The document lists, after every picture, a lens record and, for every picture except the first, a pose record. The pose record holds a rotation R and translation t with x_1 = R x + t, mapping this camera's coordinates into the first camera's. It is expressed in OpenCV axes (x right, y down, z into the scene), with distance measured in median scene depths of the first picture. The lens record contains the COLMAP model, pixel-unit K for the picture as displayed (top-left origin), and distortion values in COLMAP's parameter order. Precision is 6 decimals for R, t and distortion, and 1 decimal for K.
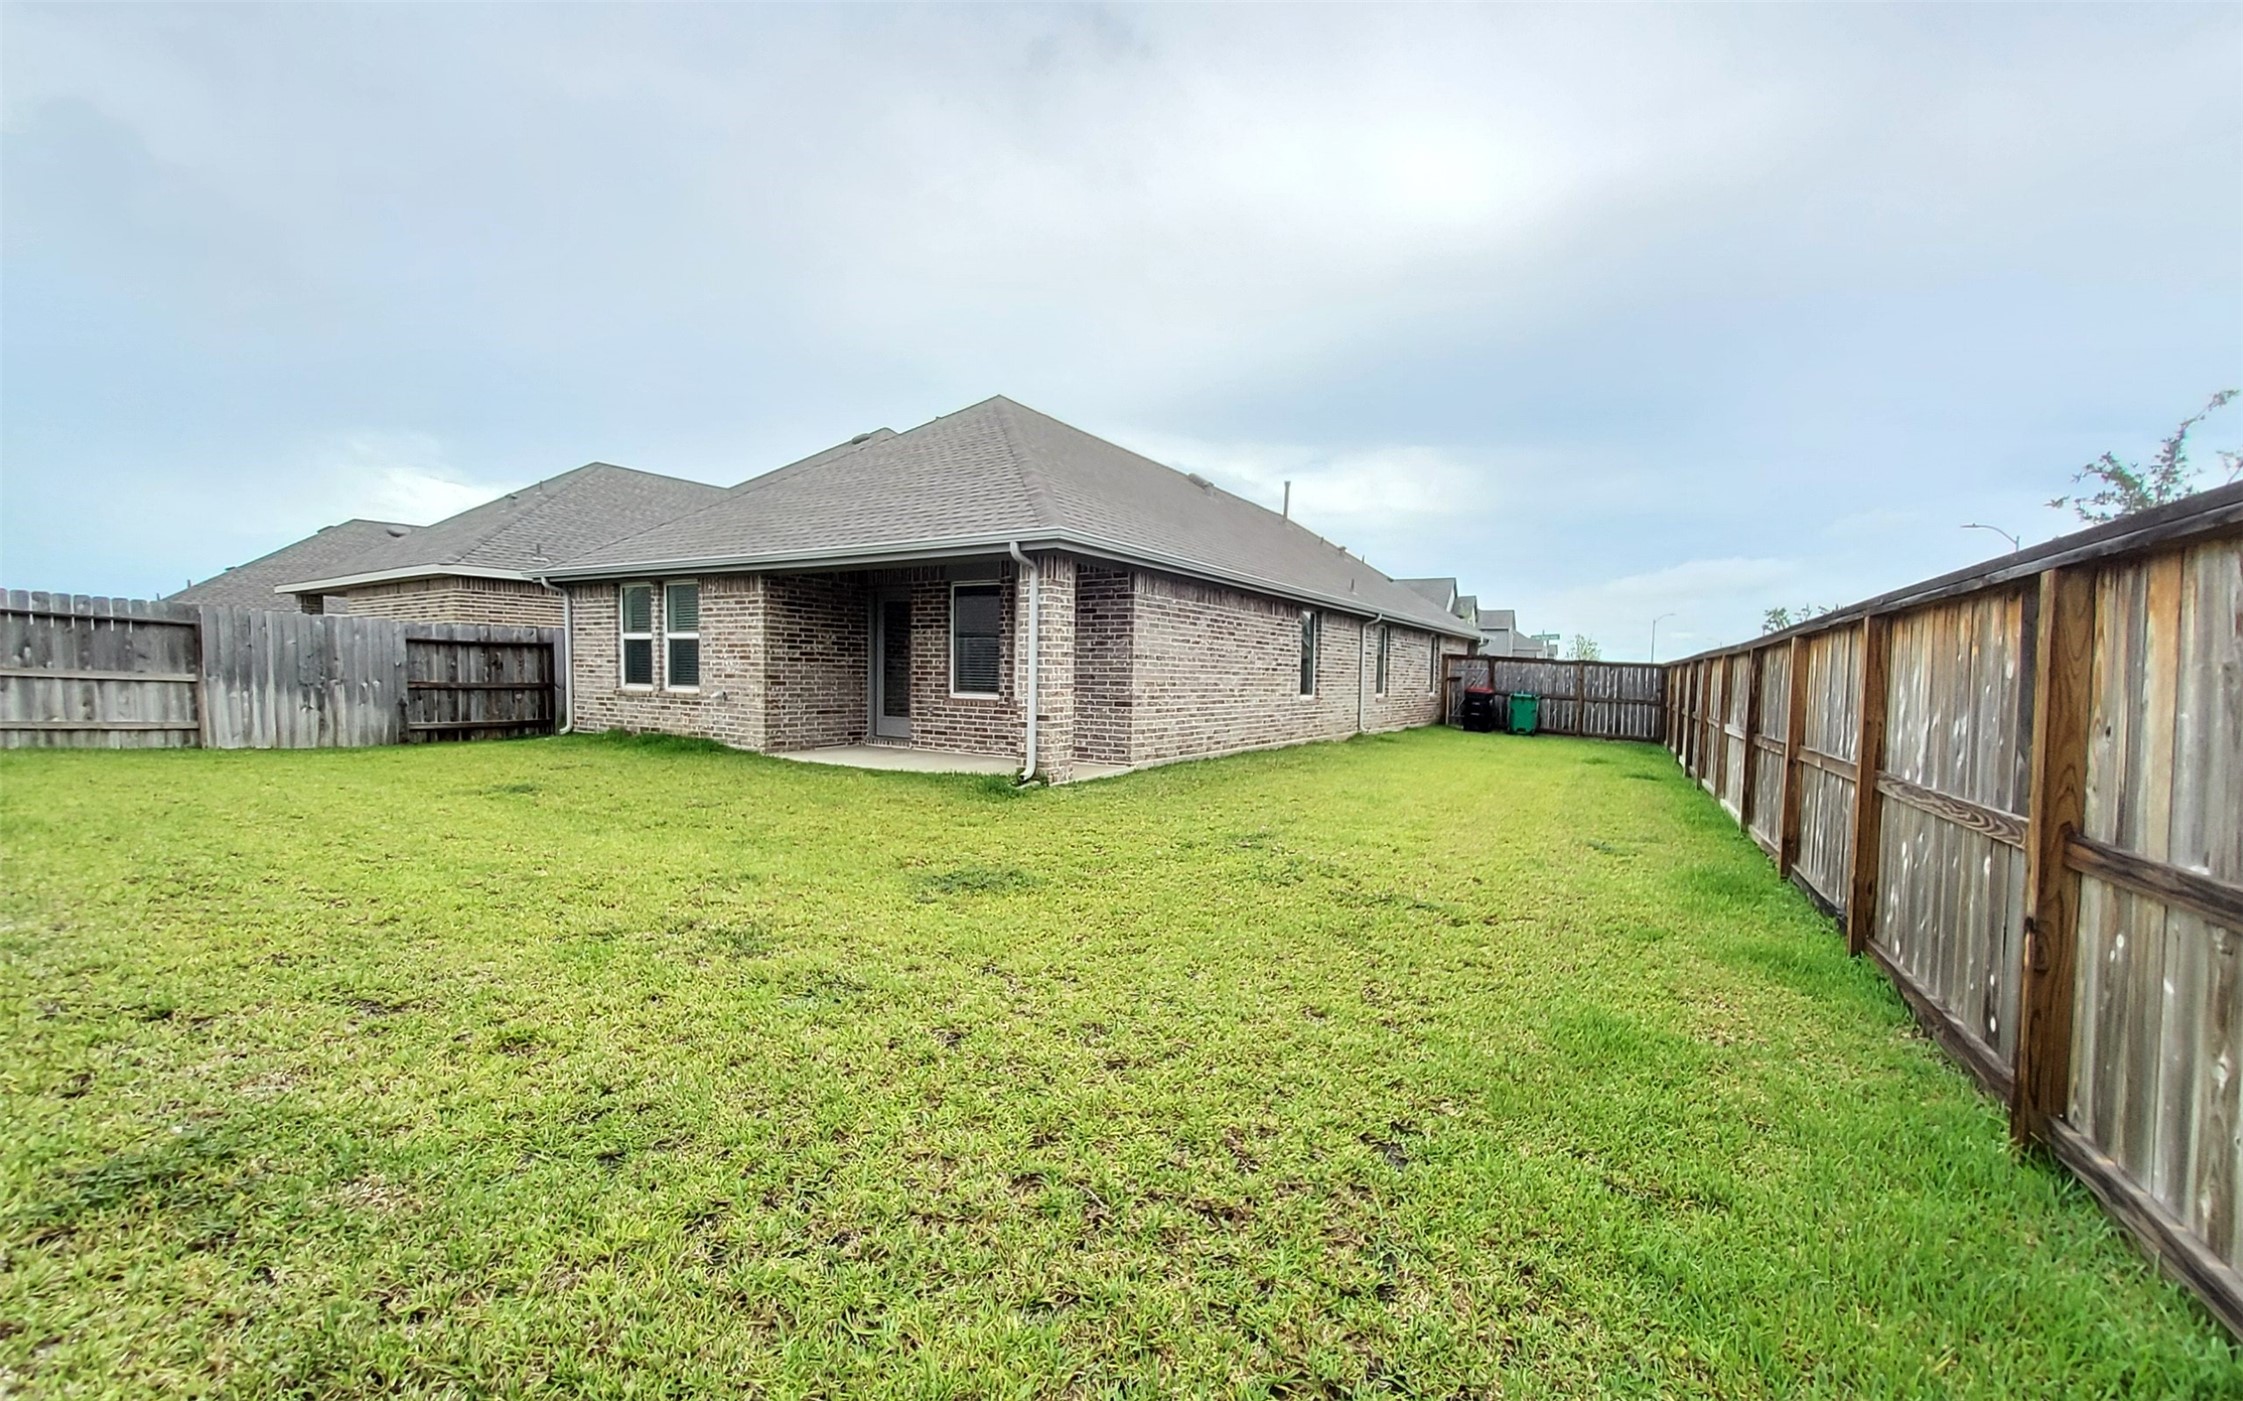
lens RADIAL K [[885.4, 0, 1126.5], [0, 885.4, 720.5], [0, 0, 1]] dist [0.007137, -0.010582]
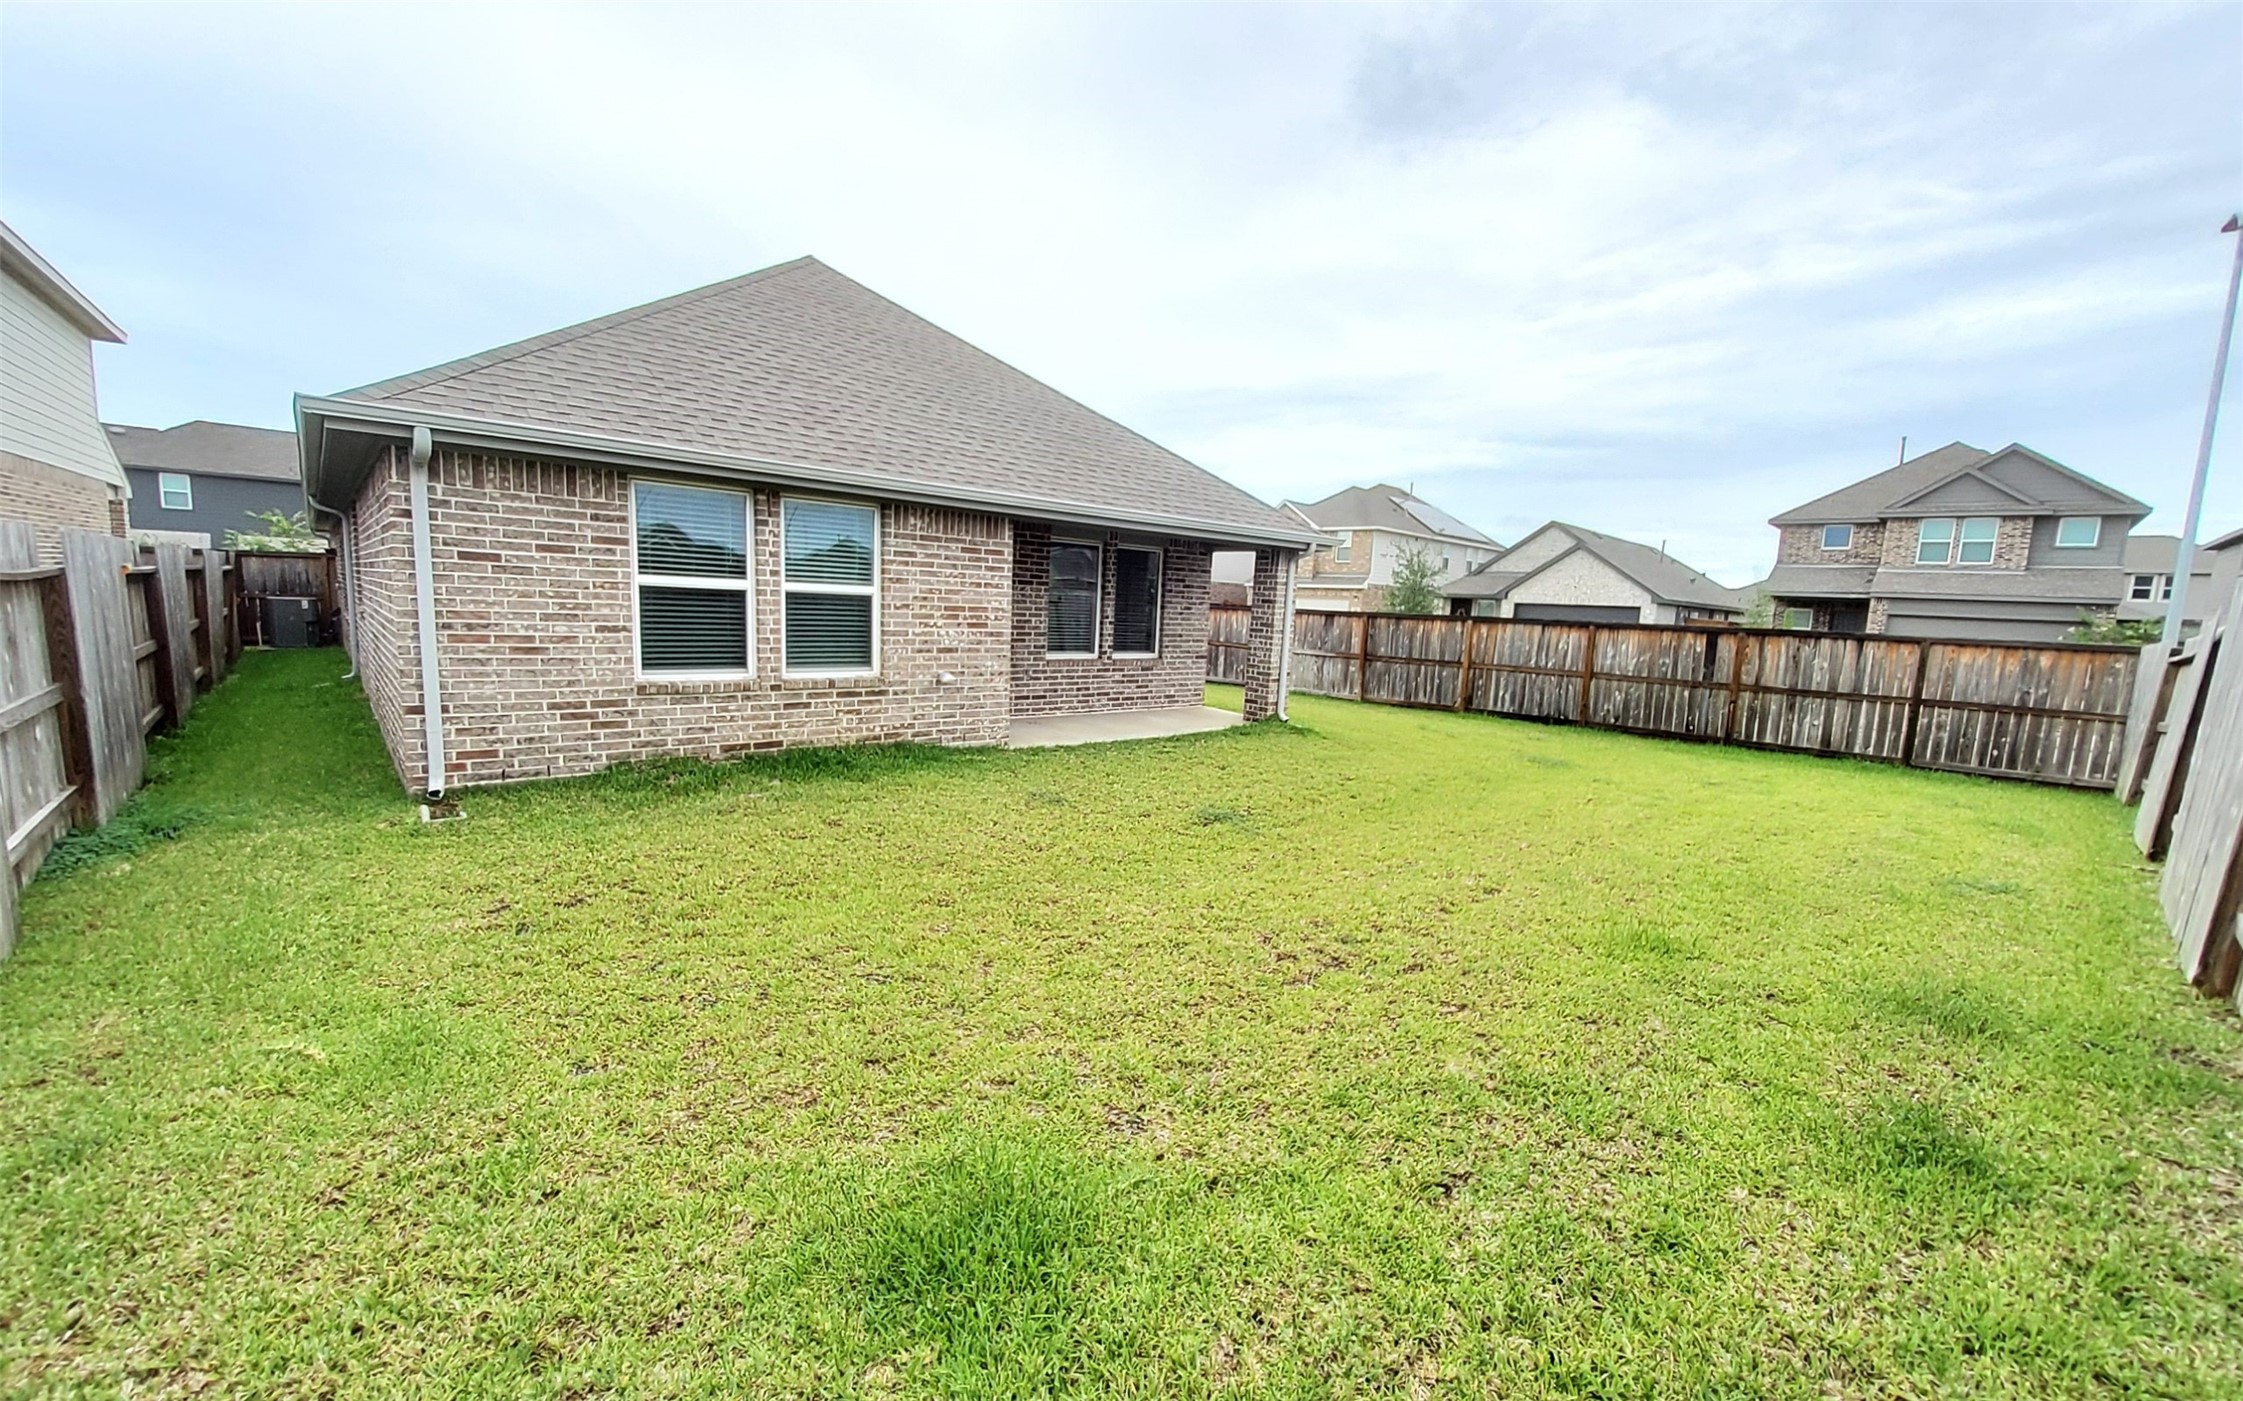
lens RADIAL K [[885.4, 0, 1126.5], [0, 885.4, 720.5], [0, 0, 1]] dist [0.007137, -0.010582]
pose [[0.293466, -0.134573, 0.946450, -0.973755], [0.010259, 0.990428, 0.137645, -0.081211], [-0.955914, -0.030685, 0.292038, 0.571052]]
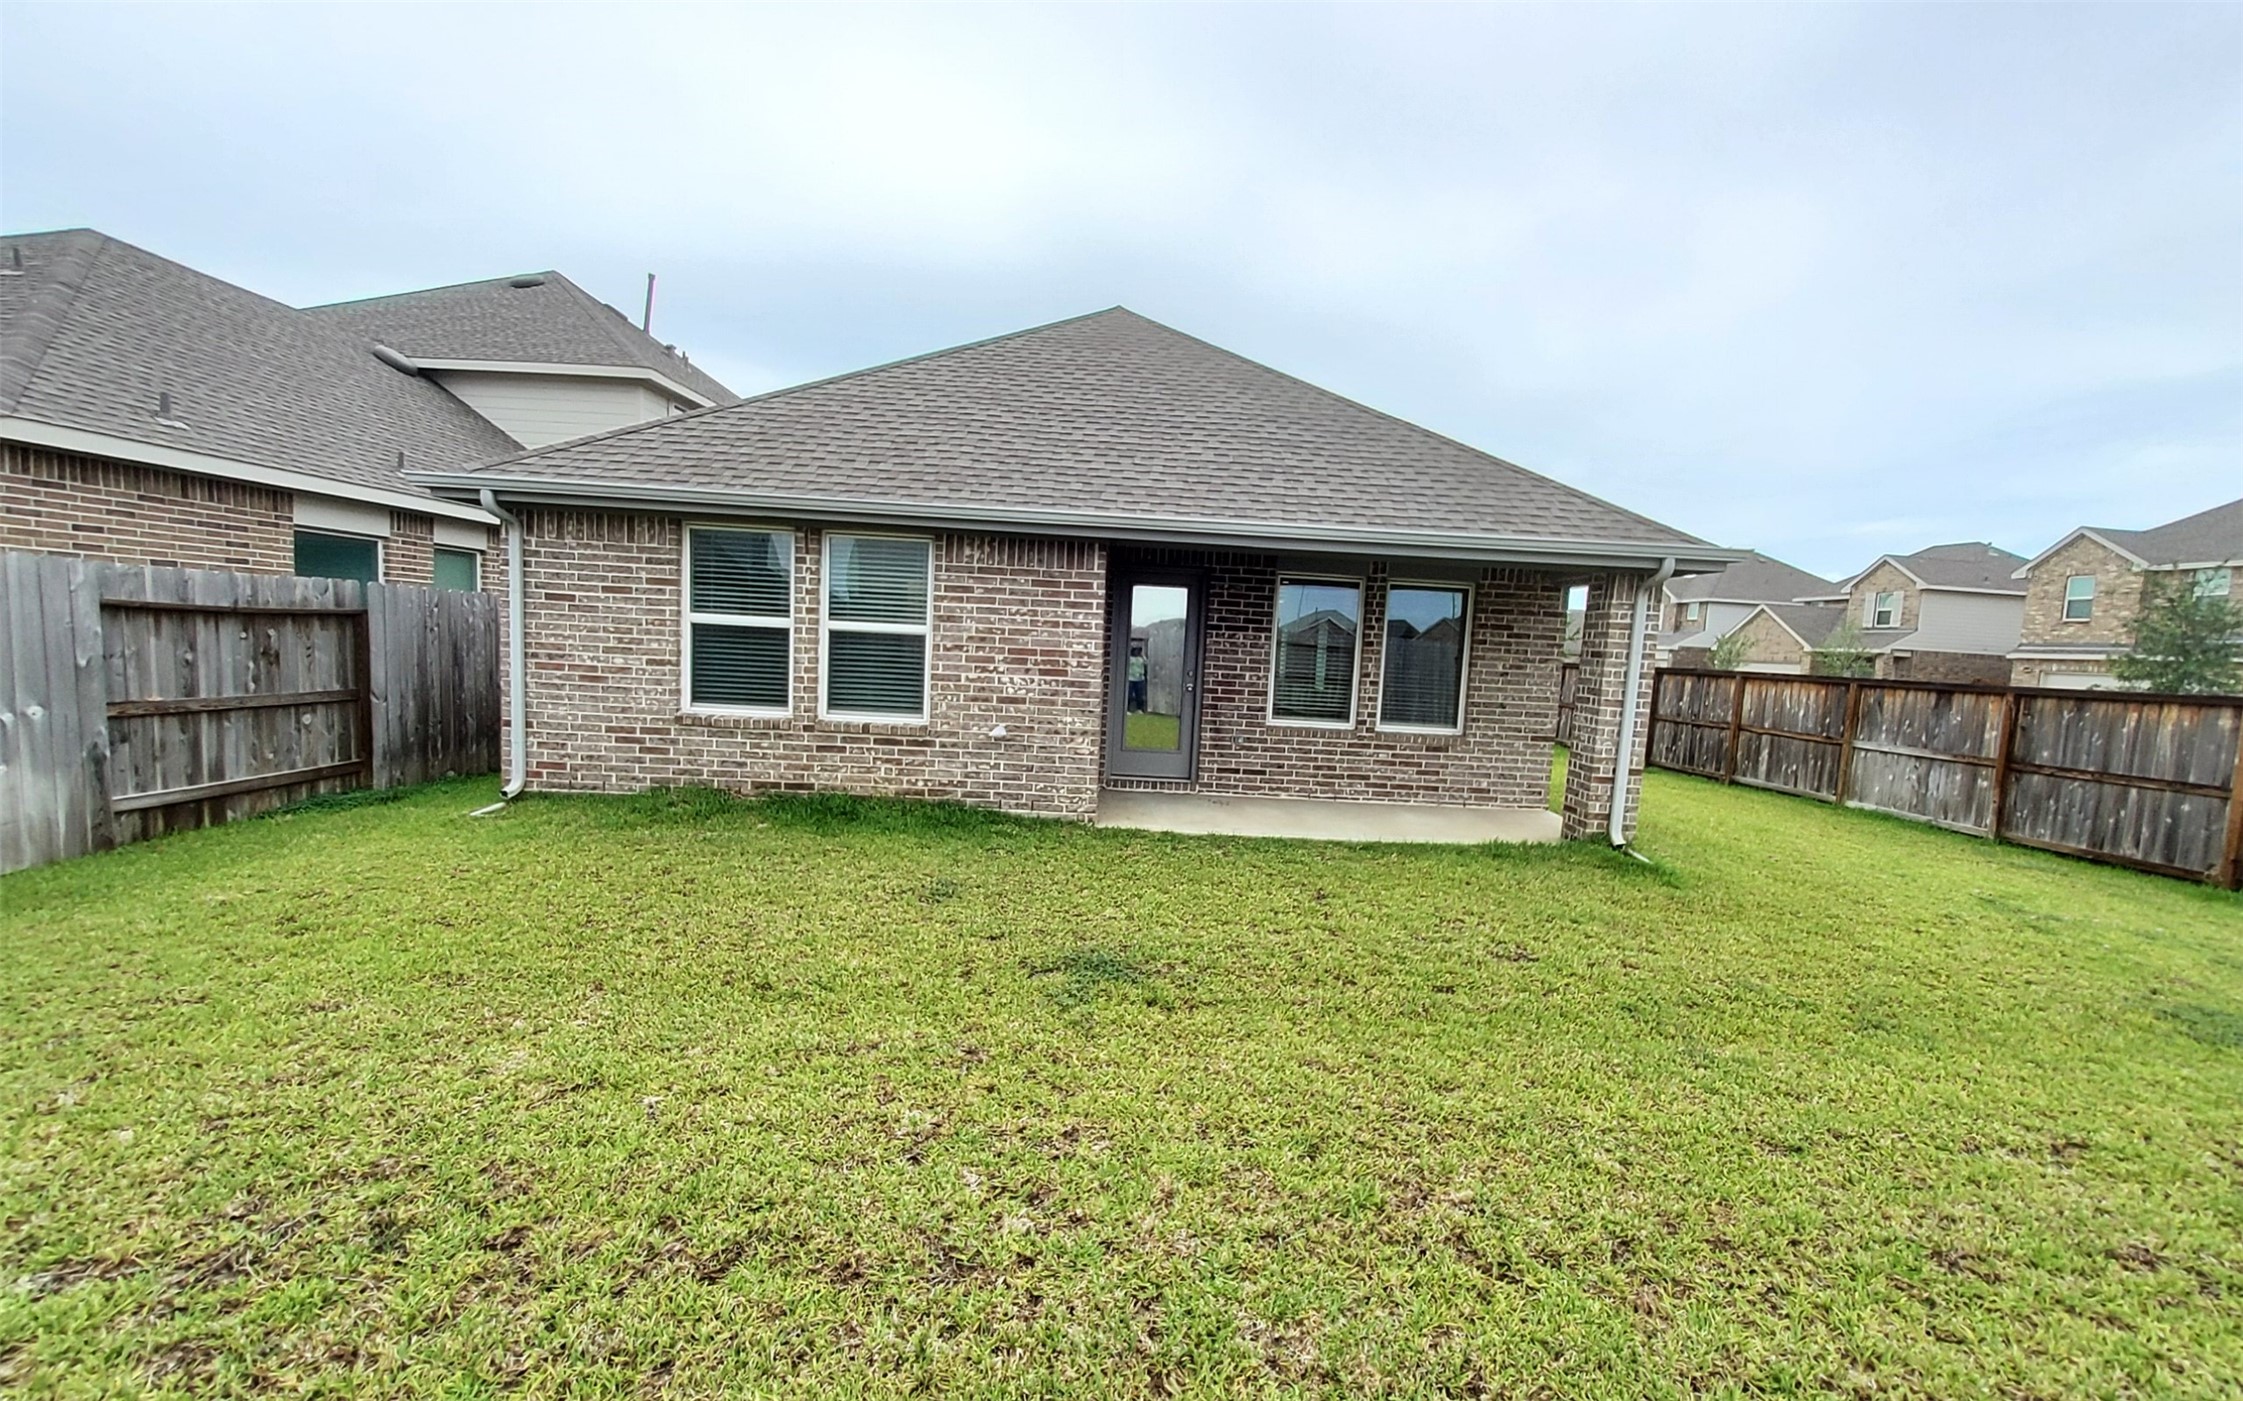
lens RADIAL K [[892.6, 0, 1142.2], [0, 892.6, 726.3], [0, 0, 1]] dist [0.003893, -0.005876]
pose [[0.840572, -0.026111, 0.541070, -0.627662], [-0.006550, 0.998275, 0.058352, -0.061301], [-0.541660, -0.052593, 0.838951, 0.377000]]
